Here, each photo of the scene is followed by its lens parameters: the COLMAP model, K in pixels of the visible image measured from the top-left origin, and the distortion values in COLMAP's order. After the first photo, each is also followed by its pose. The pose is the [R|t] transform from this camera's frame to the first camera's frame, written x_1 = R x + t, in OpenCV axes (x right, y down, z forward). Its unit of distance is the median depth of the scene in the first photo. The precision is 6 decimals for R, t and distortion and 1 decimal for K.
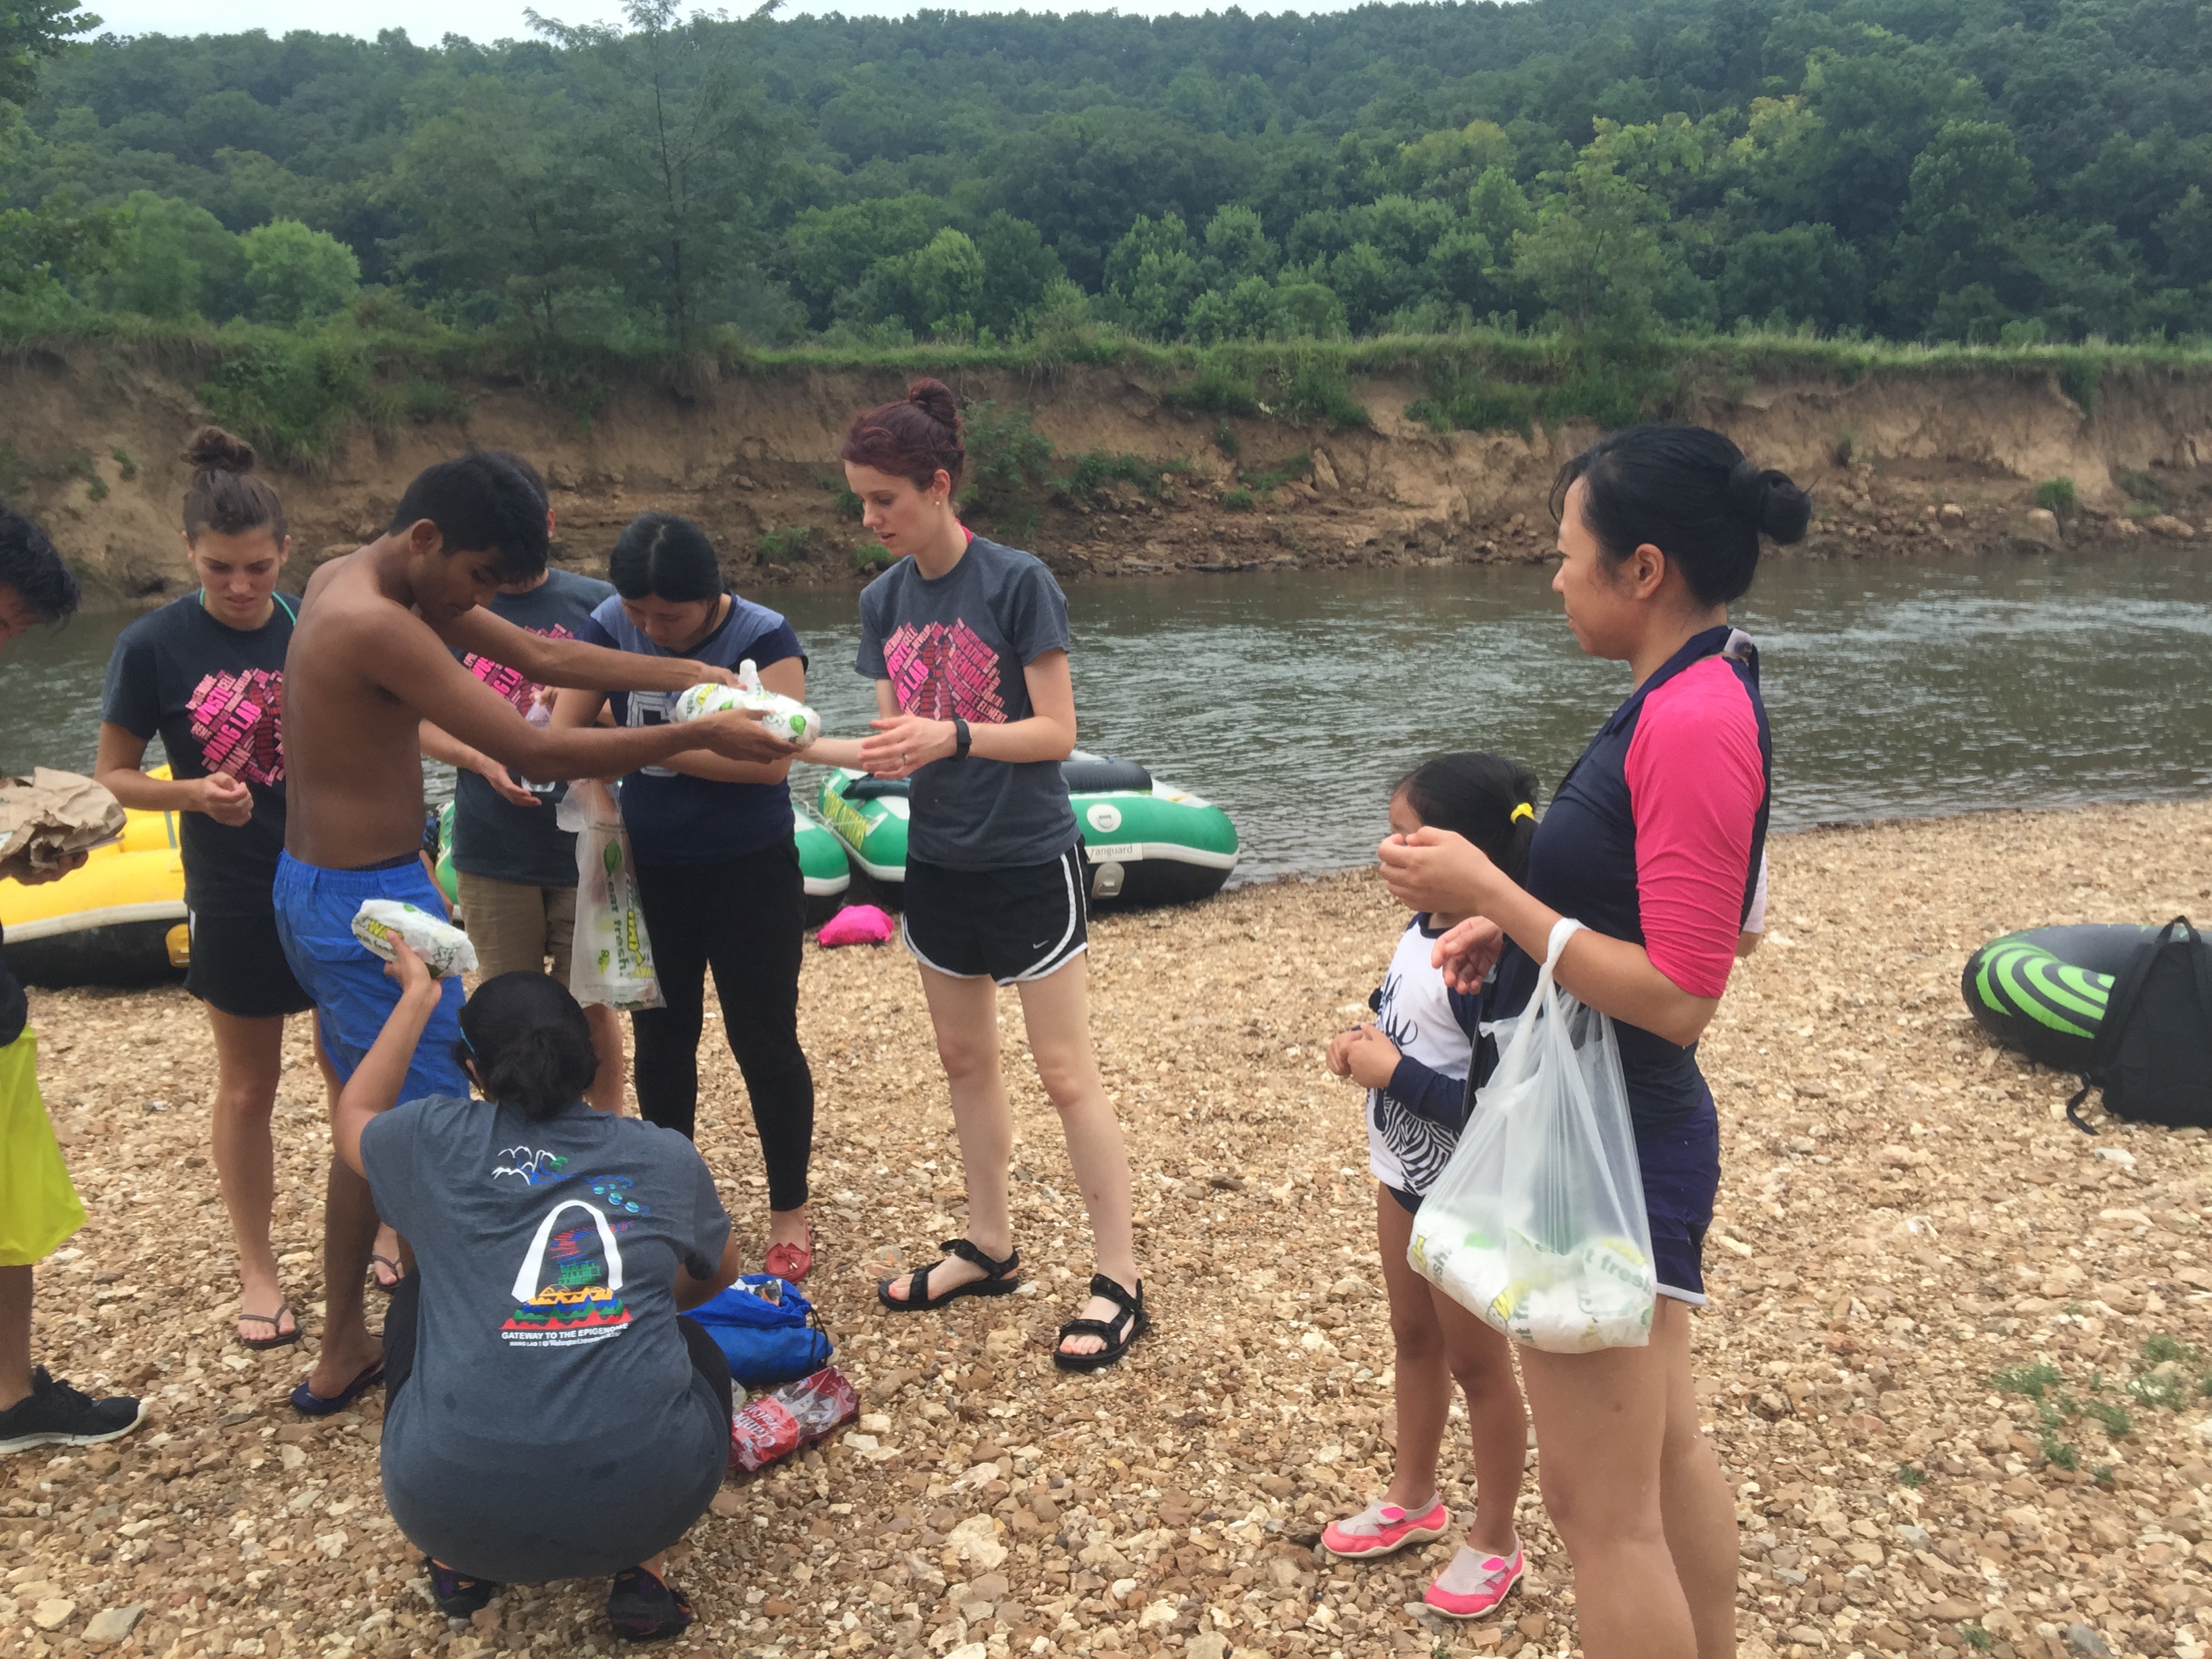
lens RADIAL K [[1843.3, 0, 1144.4], [0, 1843.3, 825.7], [0, 0, 1]] dist [0.057546, -0.122926]
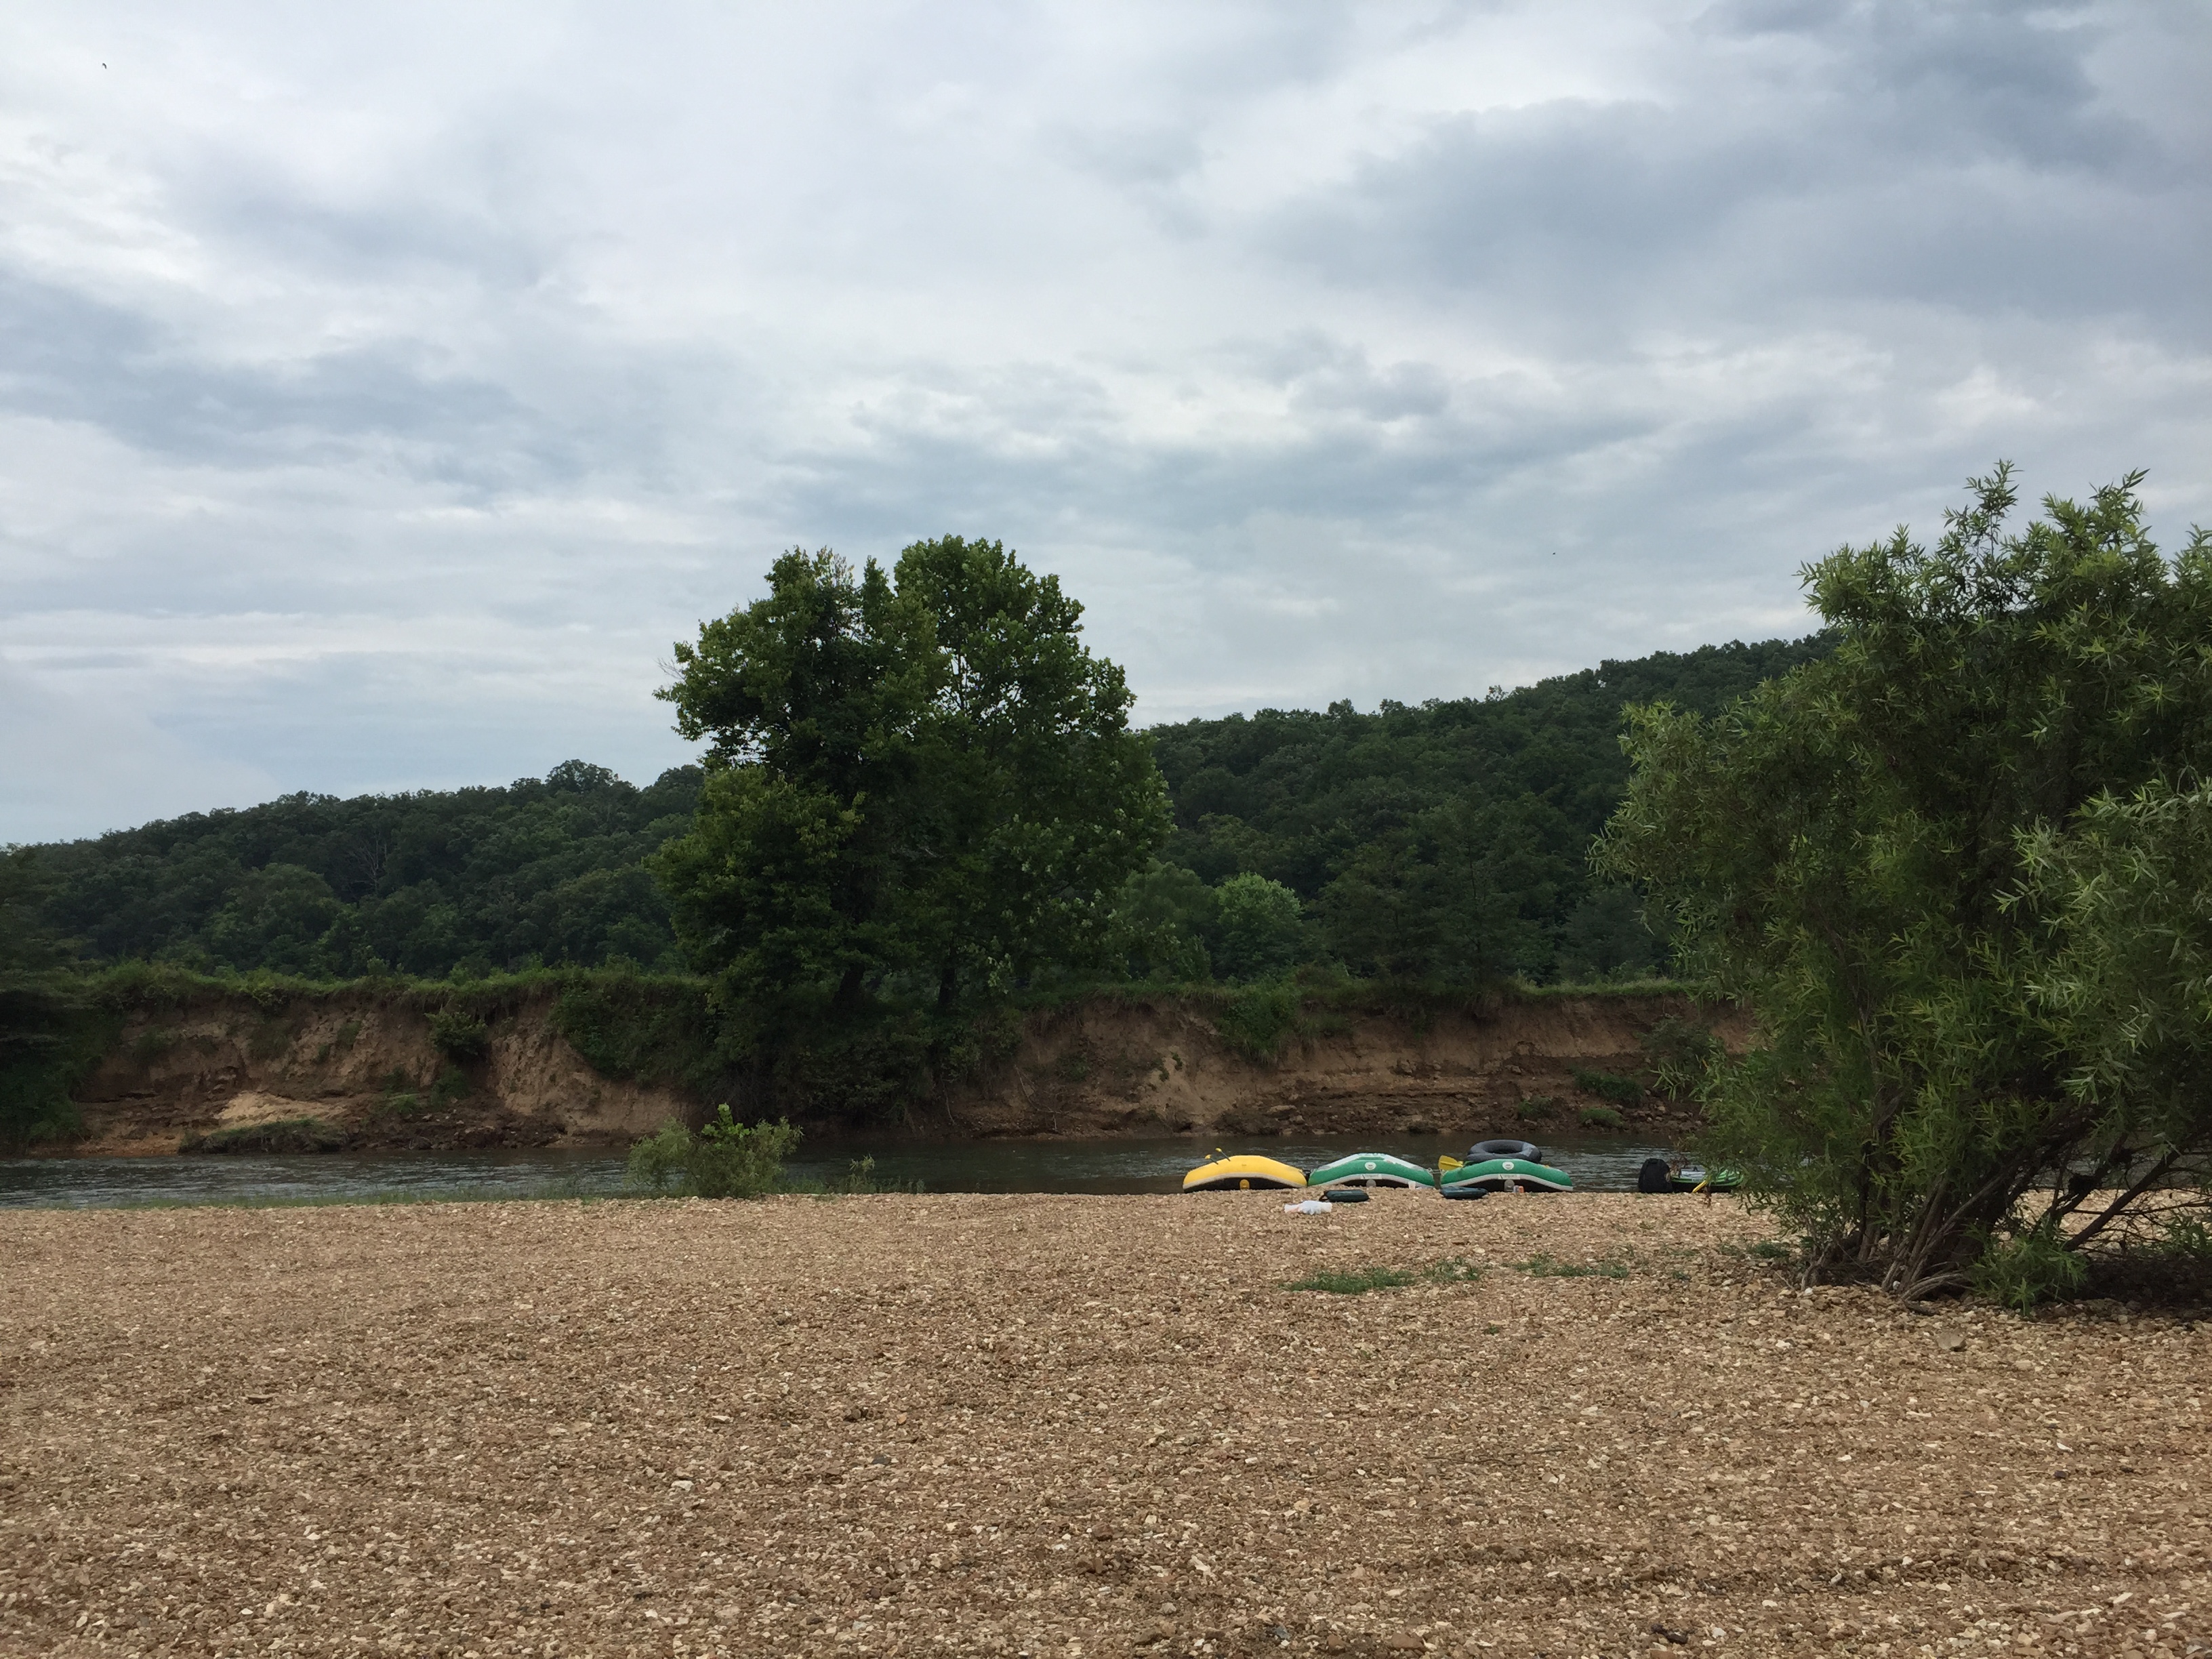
lens RADIAL K [[1843.3, 0, 1144.4], [0, 1843.3, 825.7], [0, 0, 1]] dist [0.057546, -0.122926]
pose [[0.889177, -0.067035, -0.452626, 0.241153], [-0.078311, 0.952320, -0.294880, 0.111987], [0.450812, 0.297646, 0.841531, -0.562652]]
